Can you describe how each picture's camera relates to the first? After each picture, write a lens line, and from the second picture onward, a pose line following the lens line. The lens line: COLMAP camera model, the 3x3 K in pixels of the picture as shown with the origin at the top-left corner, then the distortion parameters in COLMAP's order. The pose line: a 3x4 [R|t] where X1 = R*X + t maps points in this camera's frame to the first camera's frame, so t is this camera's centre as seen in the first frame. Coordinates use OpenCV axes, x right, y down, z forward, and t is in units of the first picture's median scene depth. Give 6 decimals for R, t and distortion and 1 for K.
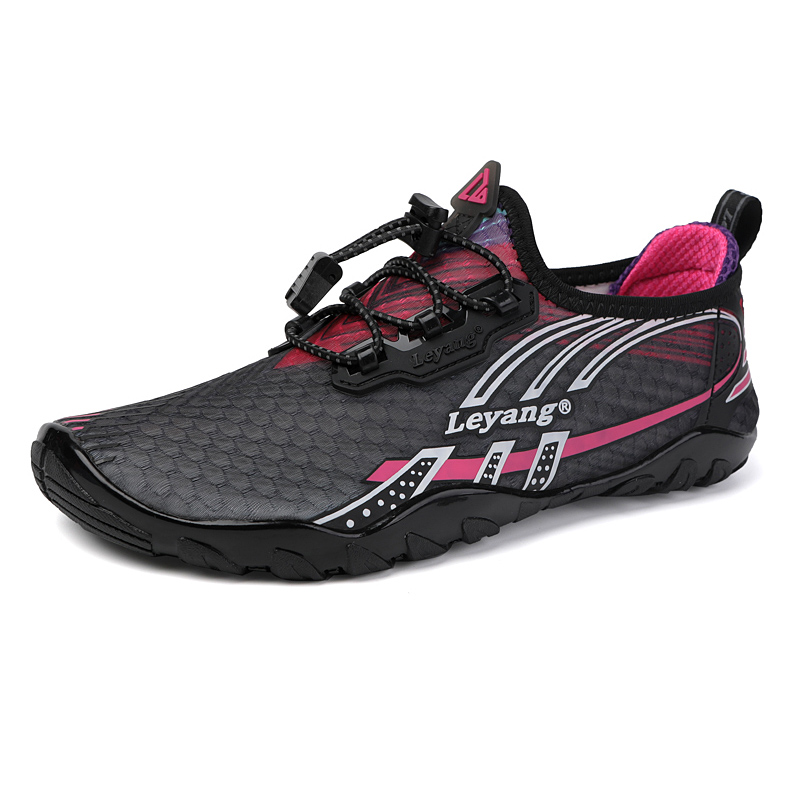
lens RADIAL K [[1605.3, 0, 400.0], [0, 1605.3, 400.0], [0, 0, 1]] dist [-0.059673, -0.142884]
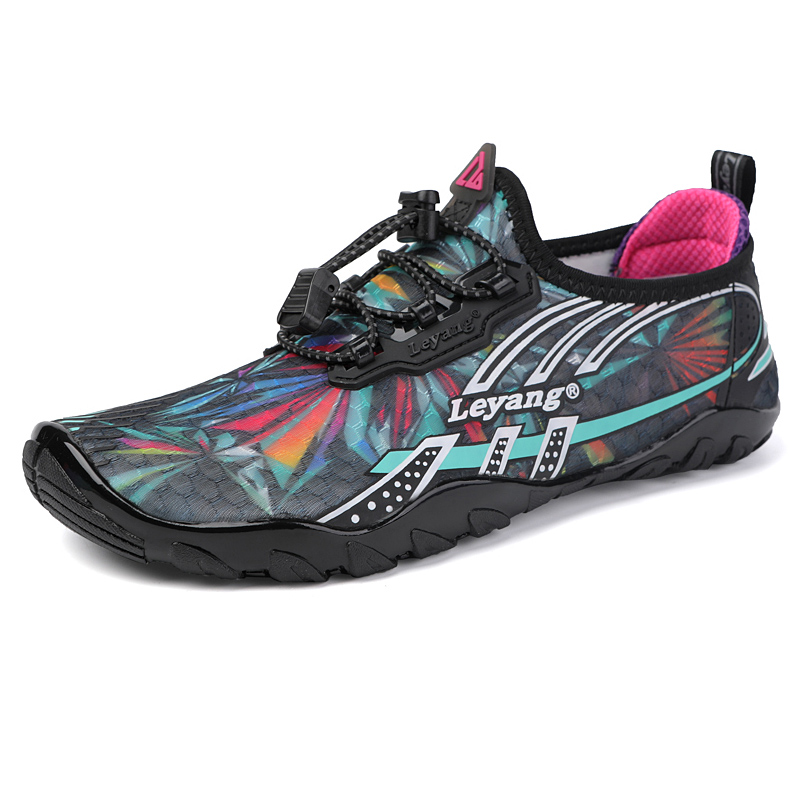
lens RADIAL K [[2051.5, 0, 400.0], [0, 2051.5, 400.0], [0, 0, 1]] dist [0.006117, 0.361748]
pose [[0.999159, -0.038908, 0.012941, -0.016020], [0.038949, 0.999237, -0.002962, 0.009934], [-0.012816, 0.003464, 0.999912, -0.227060]]
